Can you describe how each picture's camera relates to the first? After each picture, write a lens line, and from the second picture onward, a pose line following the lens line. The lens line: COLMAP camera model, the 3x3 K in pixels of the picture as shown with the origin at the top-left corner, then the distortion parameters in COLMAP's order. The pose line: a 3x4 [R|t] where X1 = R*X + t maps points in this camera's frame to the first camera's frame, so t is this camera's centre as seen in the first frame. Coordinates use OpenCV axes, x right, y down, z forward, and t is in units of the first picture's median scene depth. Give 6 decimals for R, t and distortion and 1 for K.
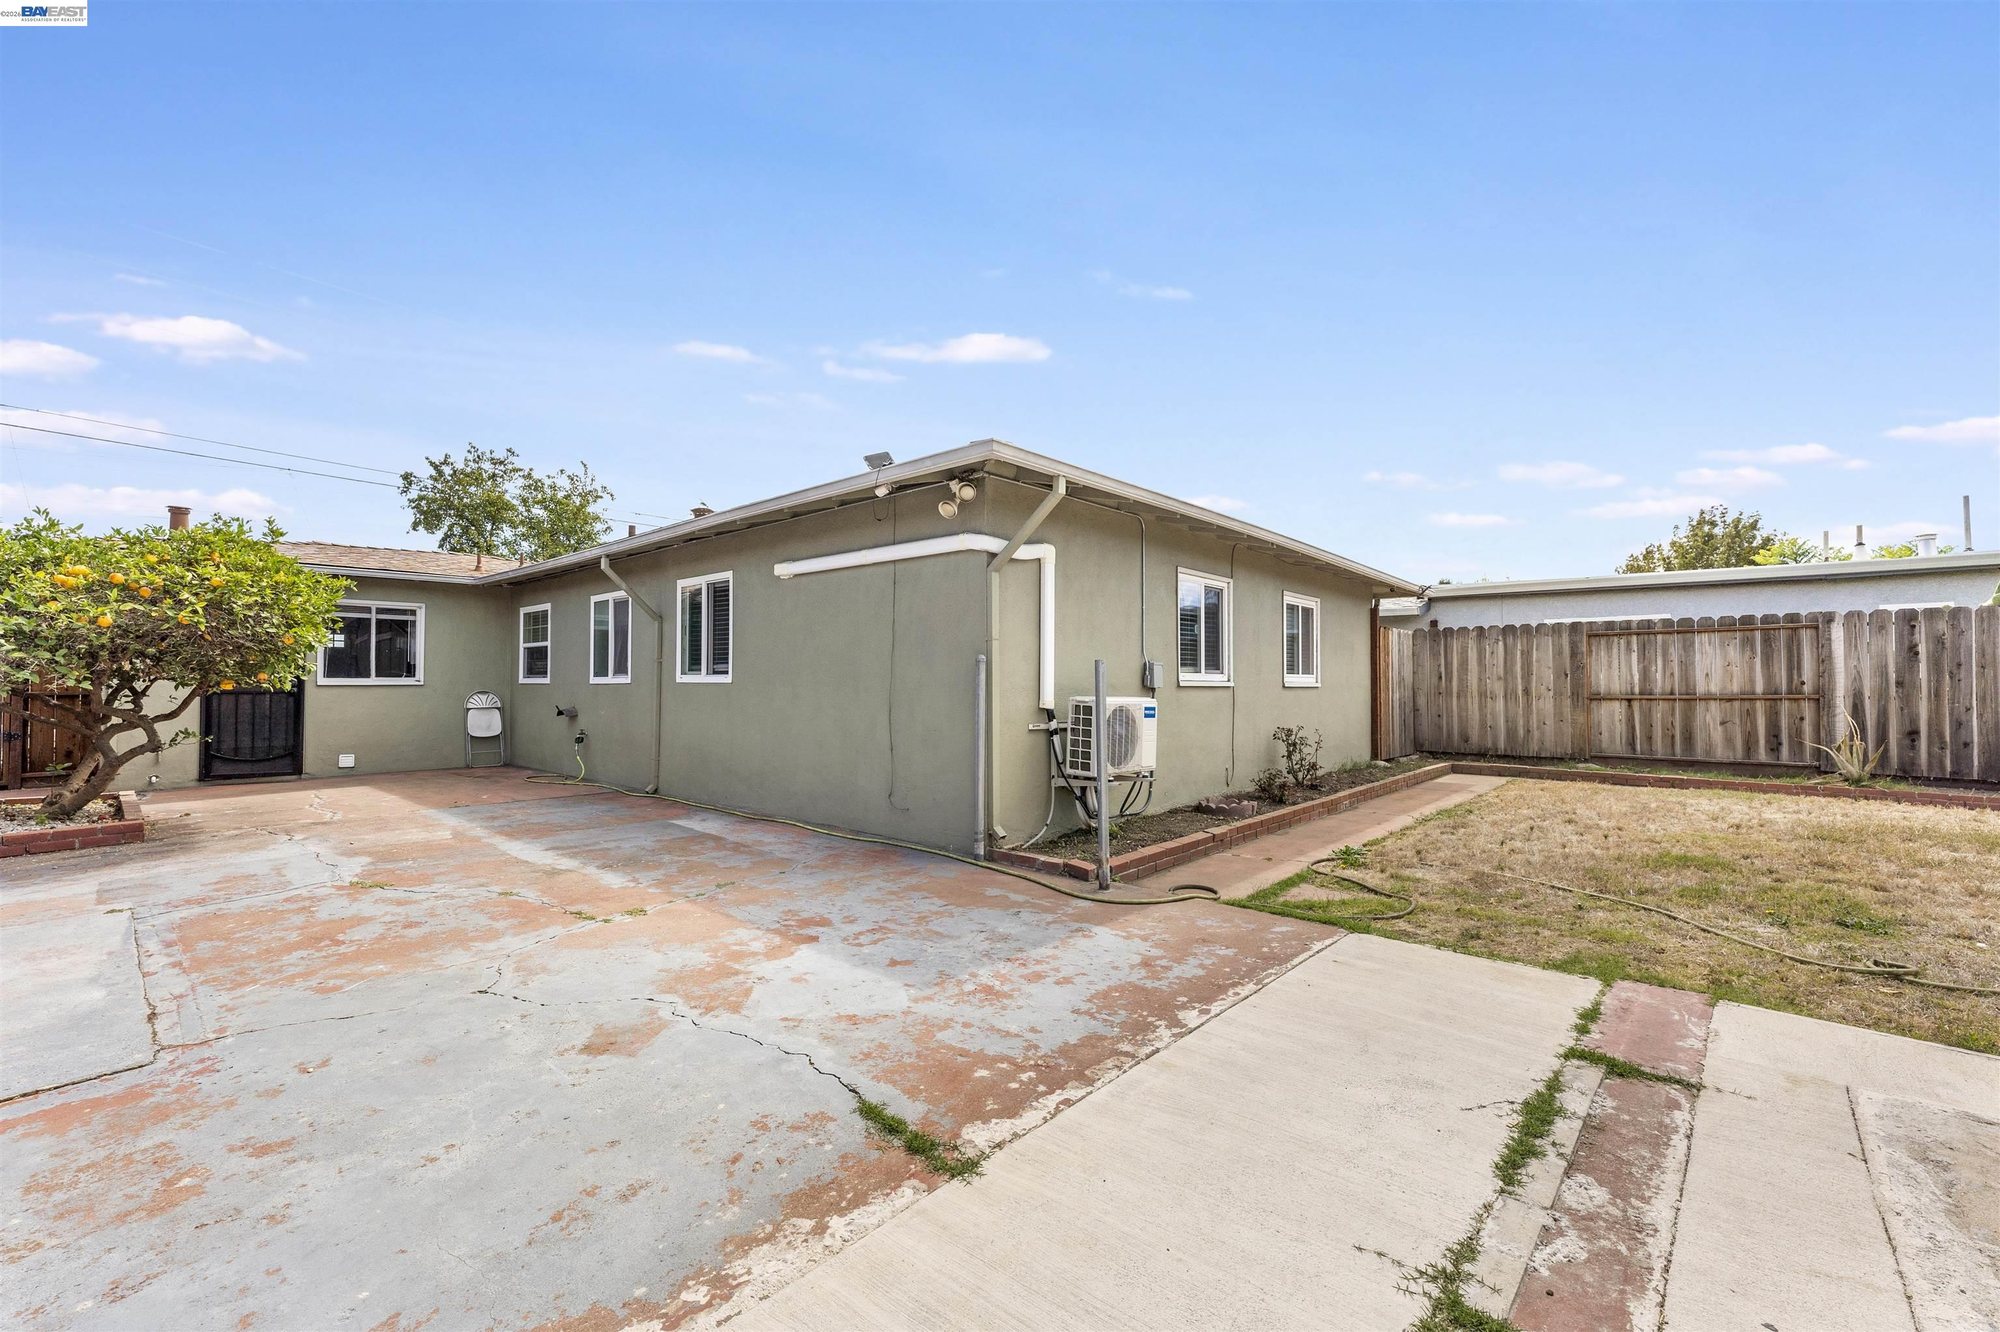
lens RADIAL K [[814.2, 0, 1002.5], [0, 814.2, 679.4], [0, 0, 1]] dist [-0.008710, -0.000222]
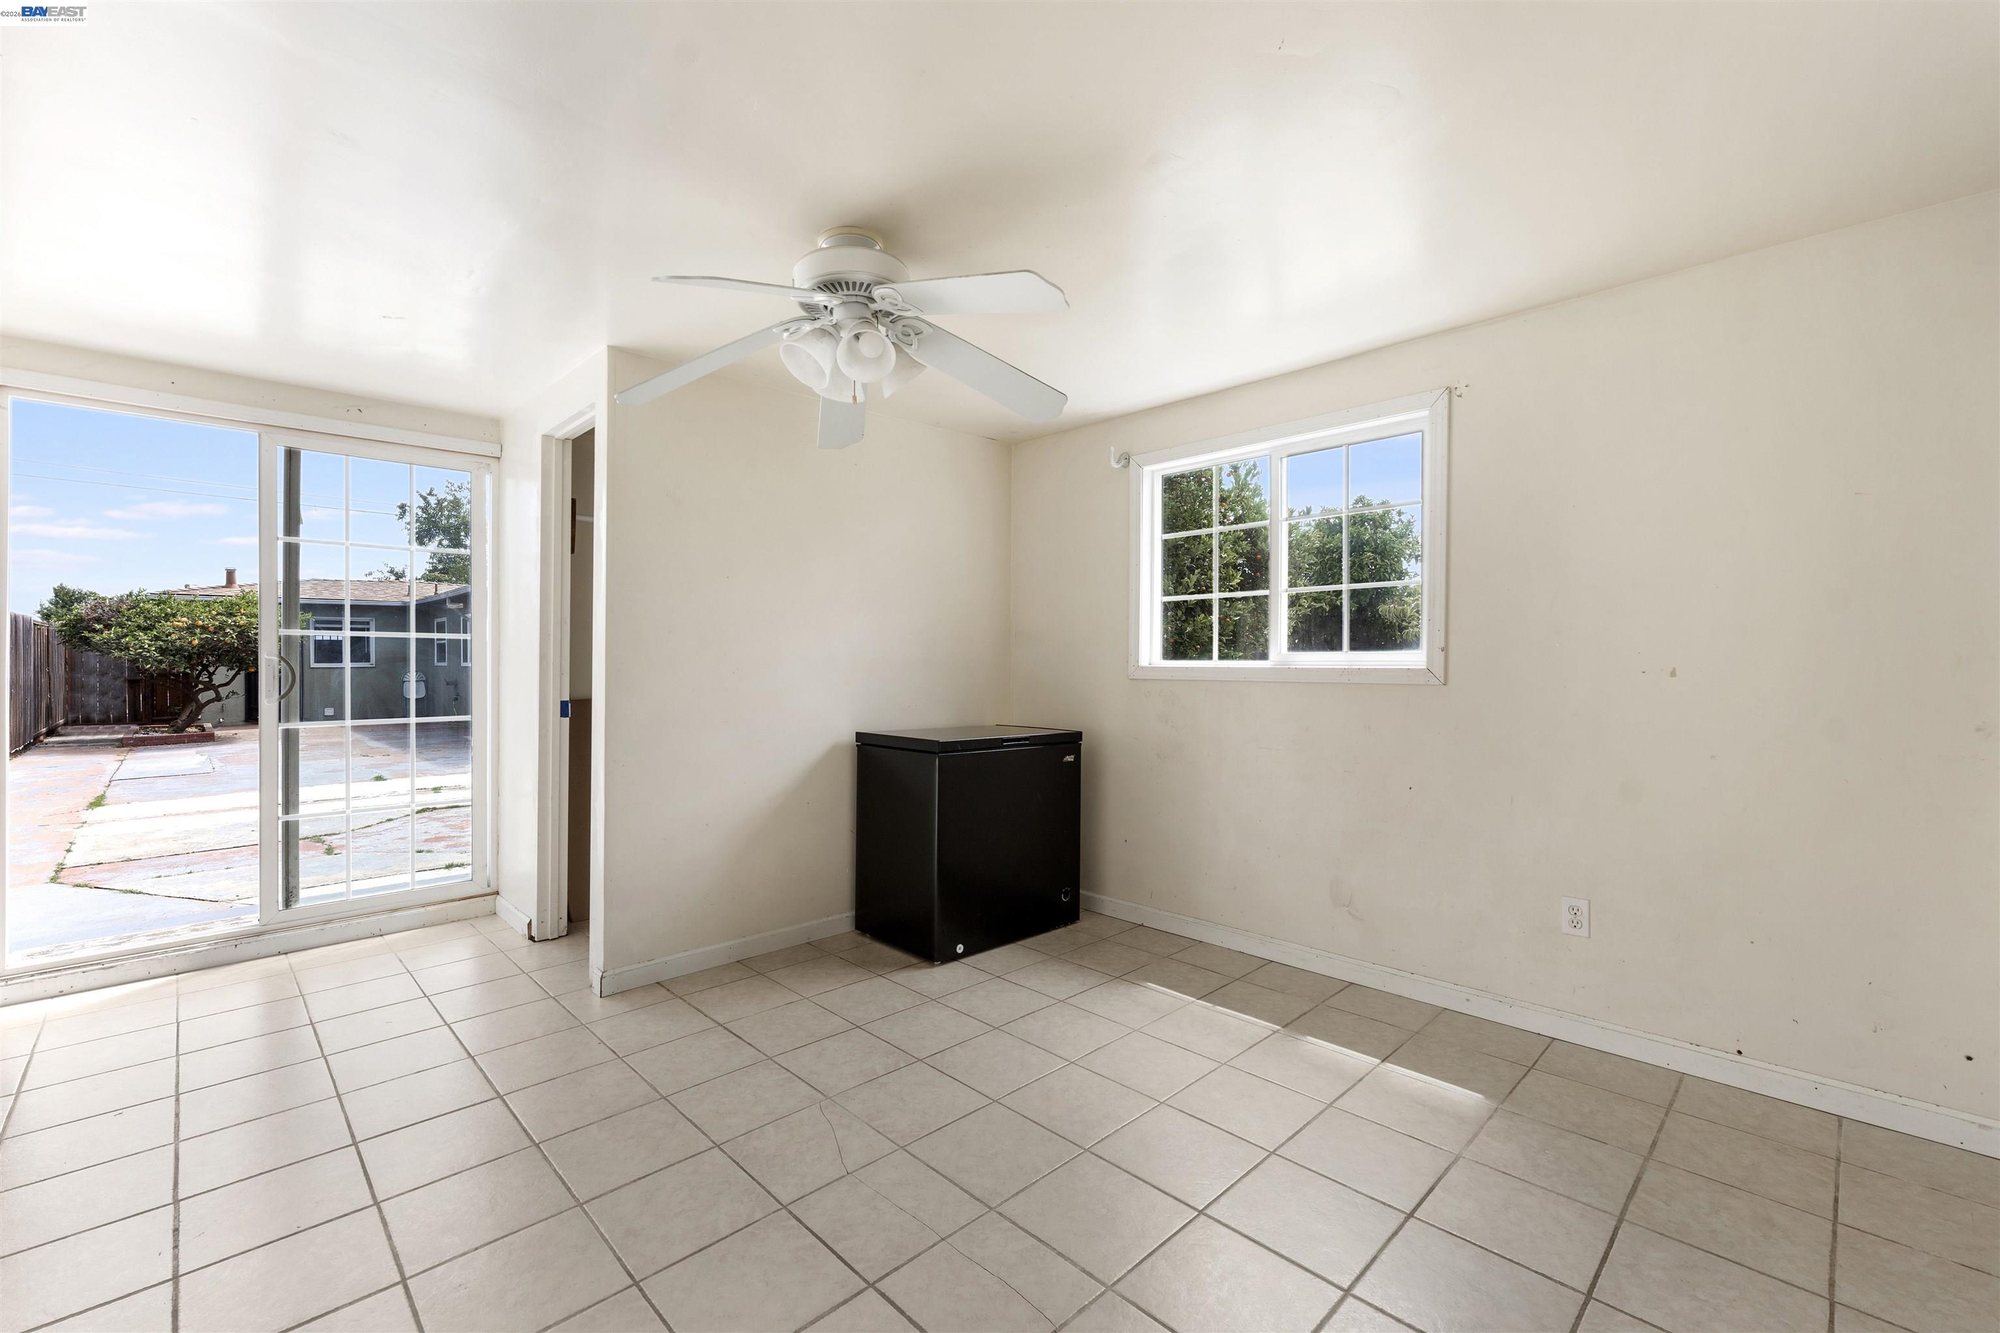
lens RADIAL K [[831.2, 0, 990.1], [0, 831.2, 666.8], [0, 0, 1]] dist [-0.004404, 0.000429]
pose [[0.997319, -0.006341, -0.072896, 1.087424], [0.007883, 0.999751, 0.020872, -0.028169], [0.072745, -0.021391, 0.997121, -0.982597]]
